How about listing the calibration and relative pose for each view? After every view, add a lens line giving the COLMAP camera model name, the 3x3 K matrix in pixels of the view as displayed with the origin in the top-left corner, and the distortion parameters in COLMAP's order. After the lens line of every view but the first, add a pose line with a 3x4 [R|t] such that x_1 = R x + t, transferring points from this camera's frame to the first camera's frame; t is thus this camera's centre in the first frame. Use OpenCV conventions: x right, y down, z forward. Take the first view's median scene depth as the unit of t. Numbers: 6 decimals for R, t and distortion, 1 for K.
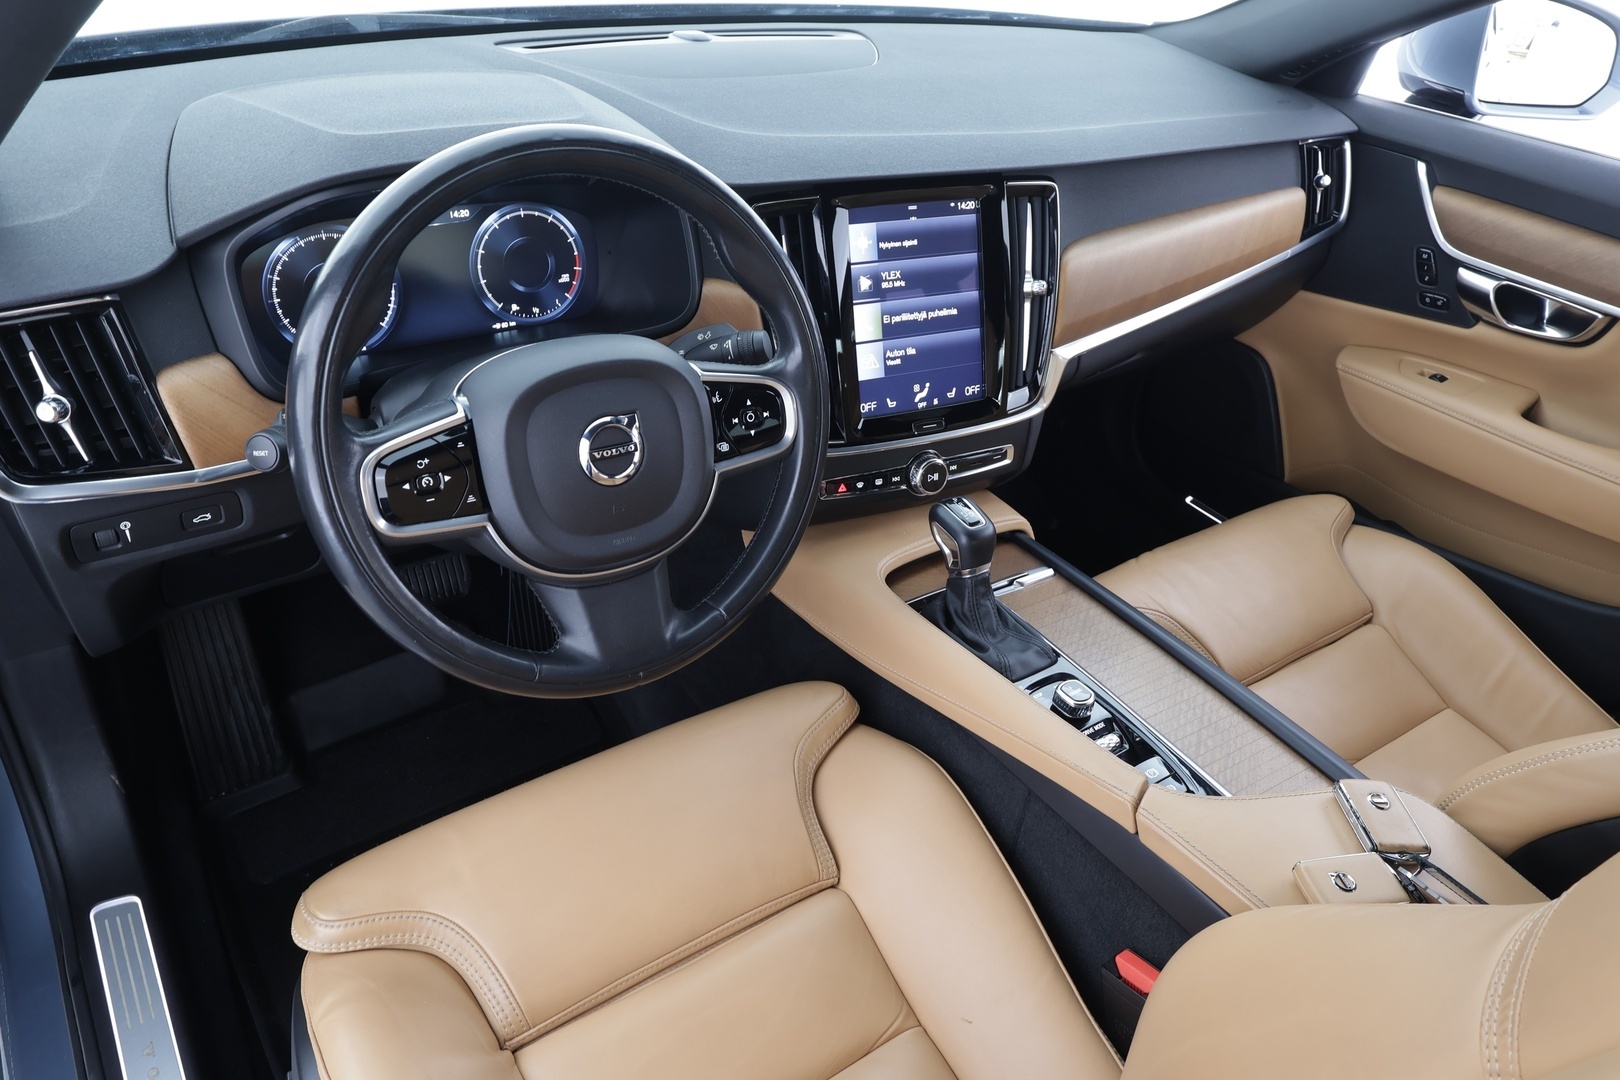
lens RADIAL K [[1108.3, 0, 798.7], [0, 1108.3, 532.5], [0, 0, 1]] dist [0.005948, -0.000834]
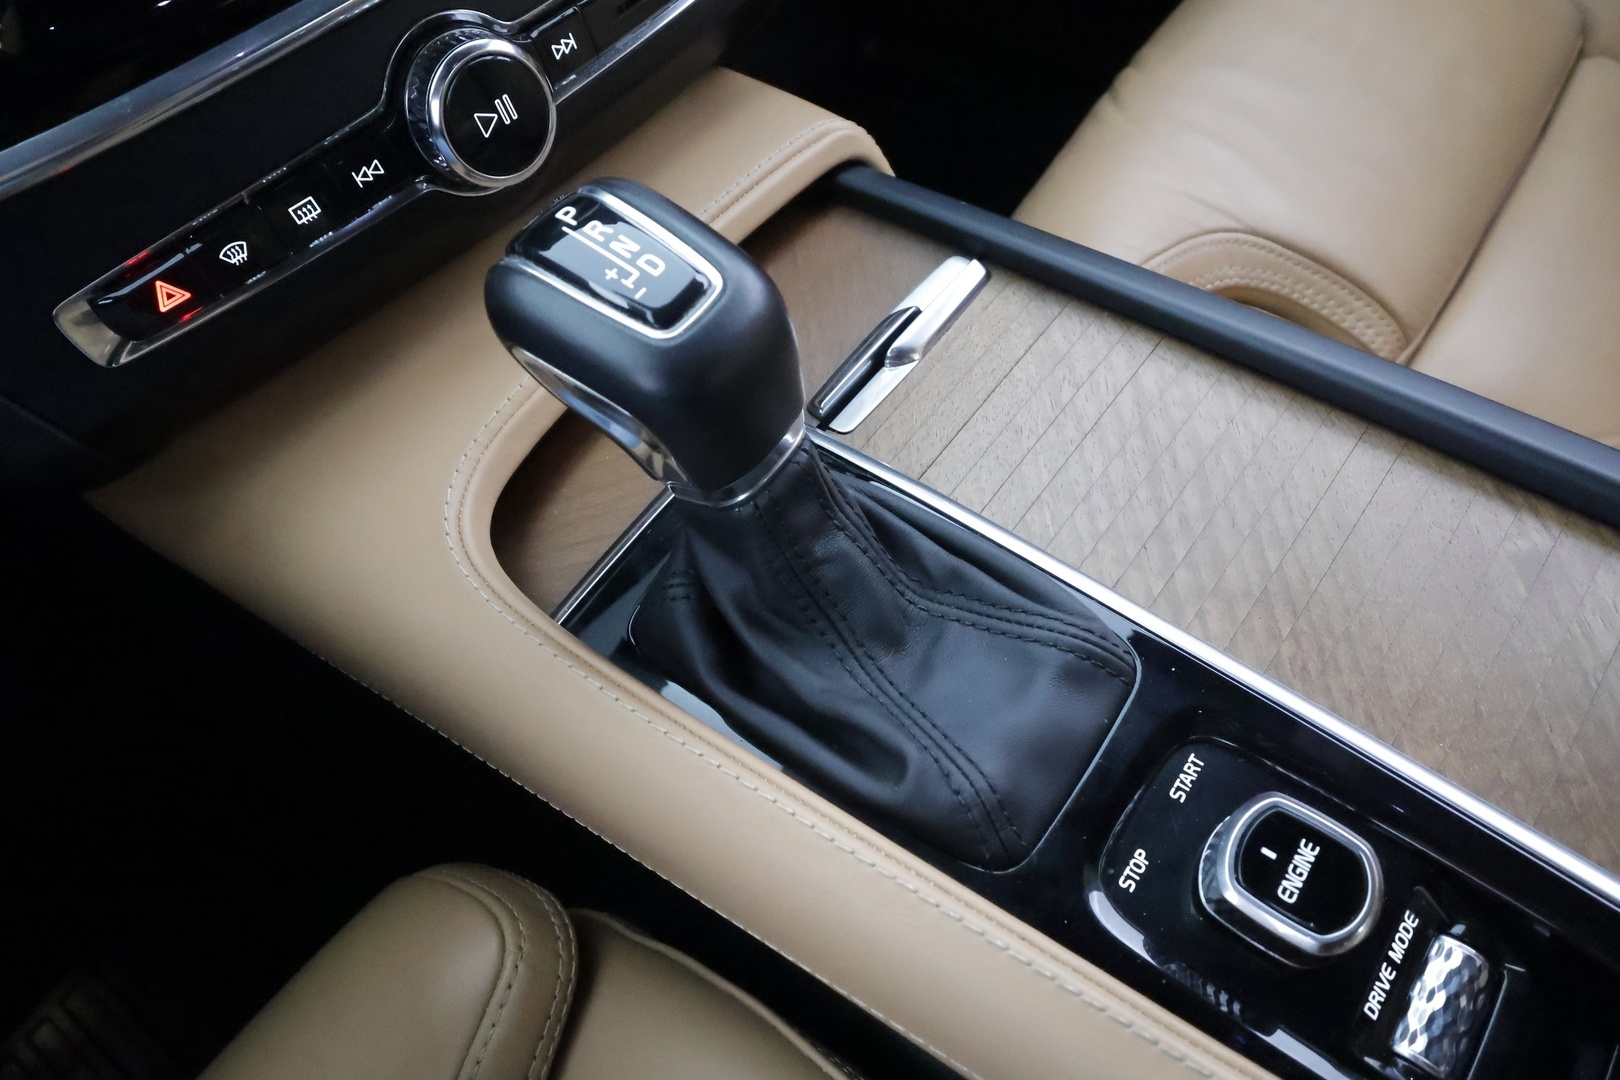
lens RADIAL K [[1039.4, 0, 807.7], [0, 1039.4, 548.7], [0, 0, 1]] dist [-0.005237, 0.000324]
pose [[0.928116, -0.370877, 0.032421, 0.153162], [0.324763, 0.849131, 0.416539, -0.043761], [-0.182015, -0.376068, 0.908539, 0.764061]]
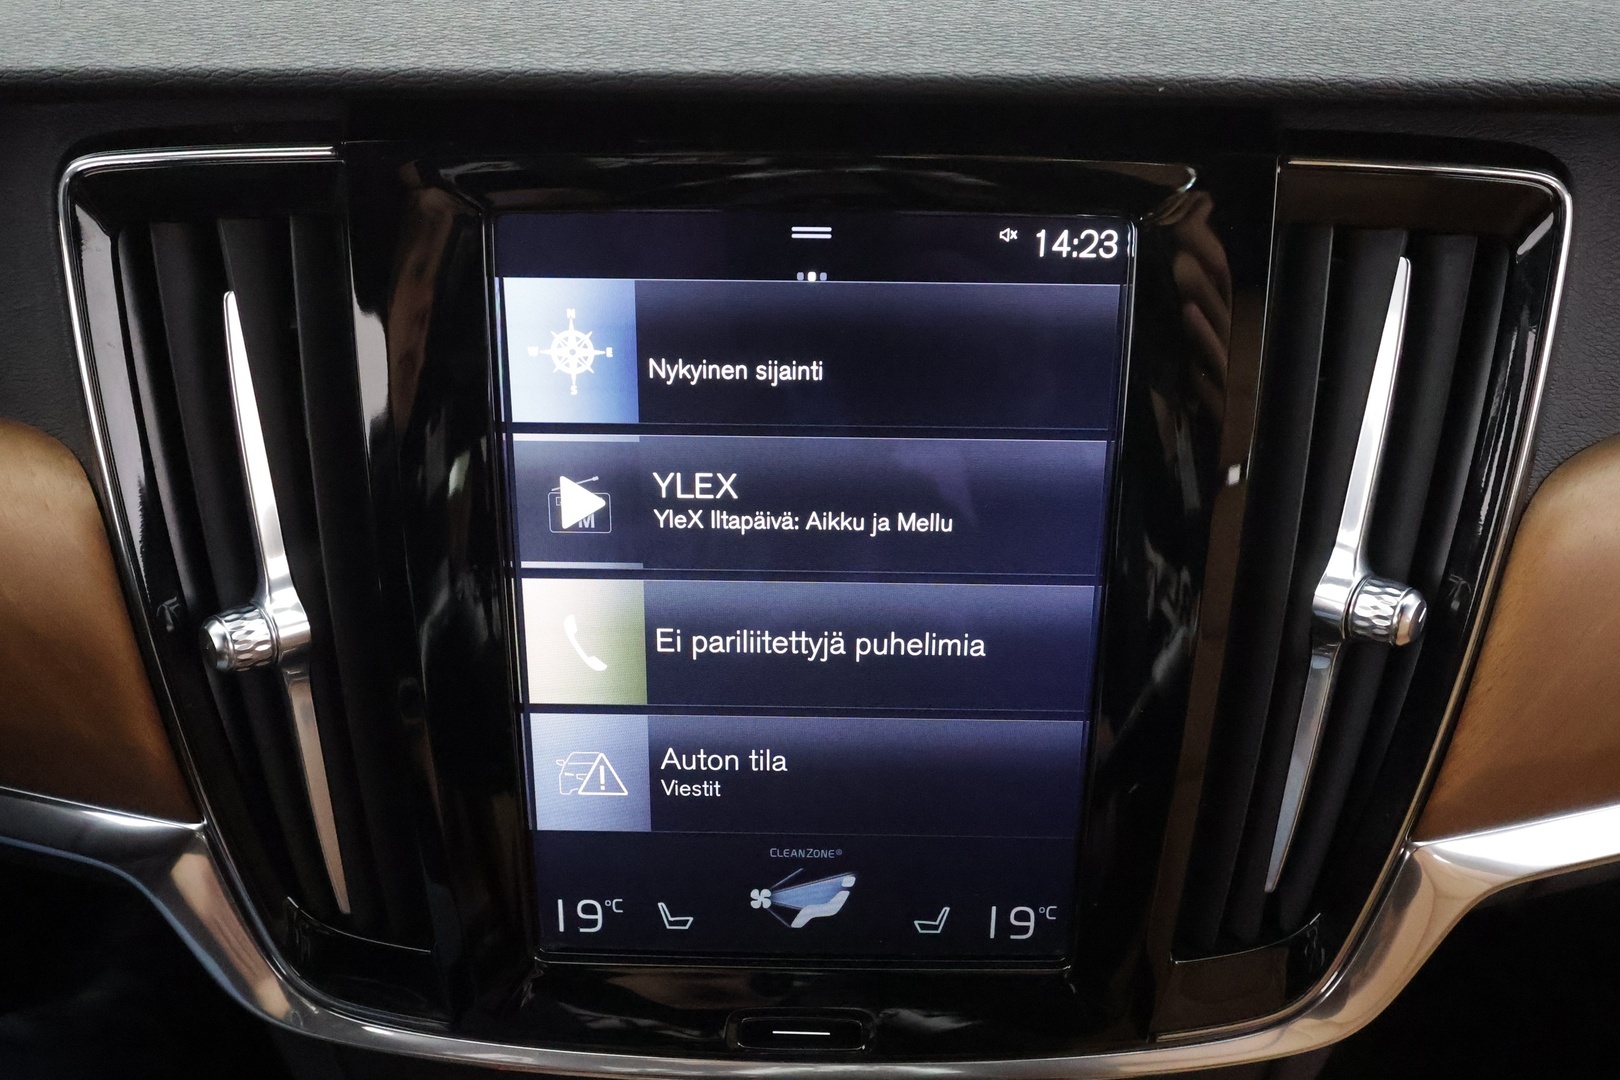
lens RADIAL K [[1039.4, 0, 810.8], [0, 1039.4, 535.5], [0, 0, 1]] dist [-0.005237, 0.000324]
pose [[0.882540, 0.202836, -0.424241, 0.214708], [-0.202670, 0.978163, 0.046064, -0.240241], [0.424321, 0.045328, 0.904377, 0.802708]]
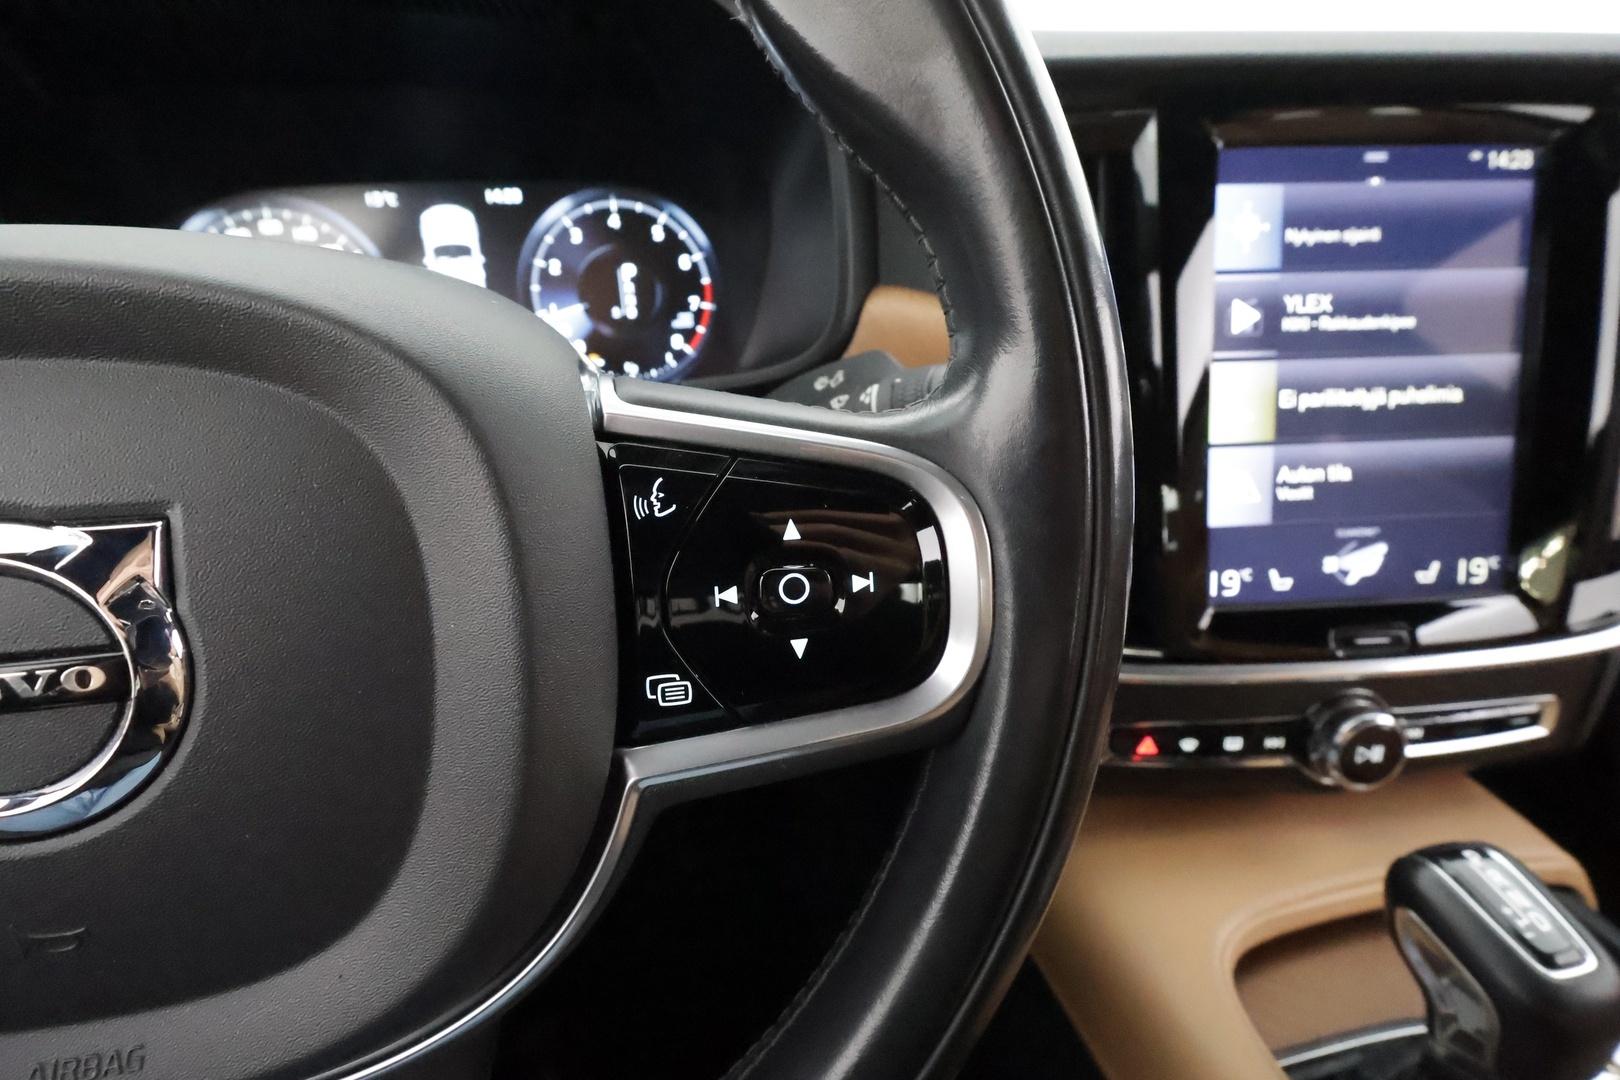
lens RADIAL K [[753.5, 0, 805.6], [0, 753.5, 542.0], [0, 0, 1]] dist [-0.000914, -0.001003]
pose [[0.920224, 0.091527, -0.380540, 0.020262], [-0.138830, 0.985384, -0.098718, -0.077332], [0.365943, 0.143673, 0.919480, 0.662495]]
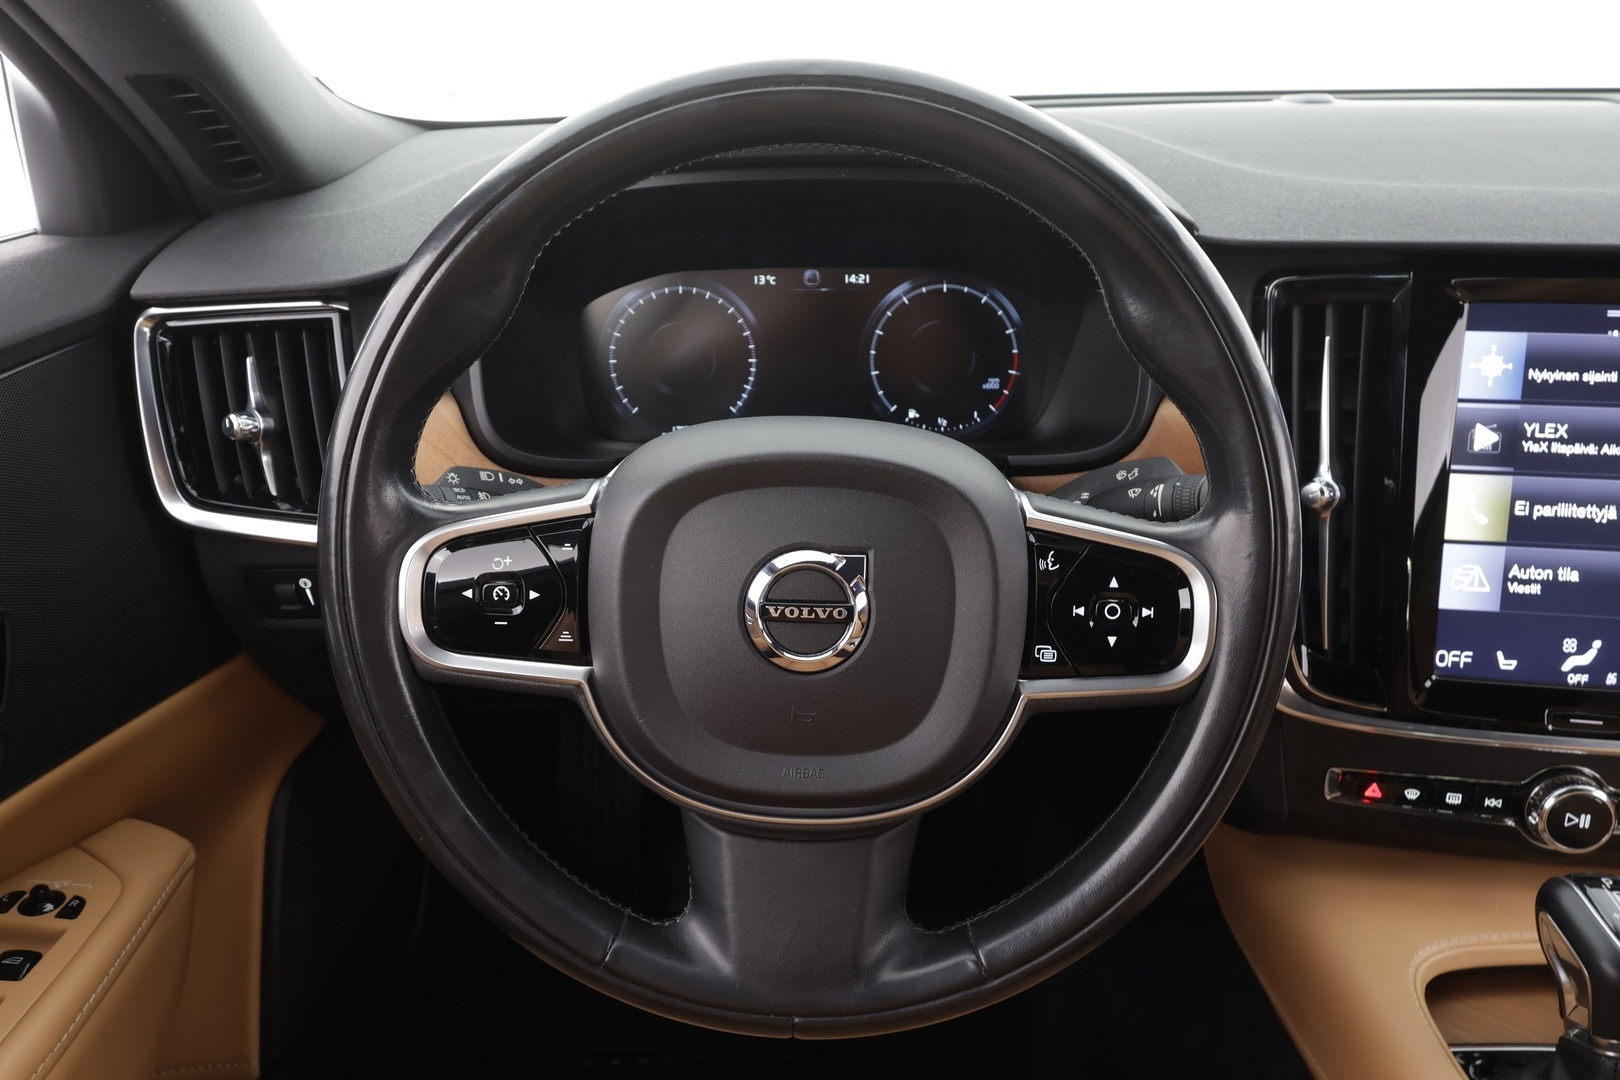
lens RADIAL K [[1108.3, 0, 807.1], [0, 1108.3, 542.1], [0, 0, 1]] dist [0.005948, -0.000834]
pose [[0.816767, 0.164028, -0.553161, 0.098973], [-0.251891, 0.963918, -0.086100, -0.042407], [0.519079, 0.209660, 0.828613, 0.379153]]
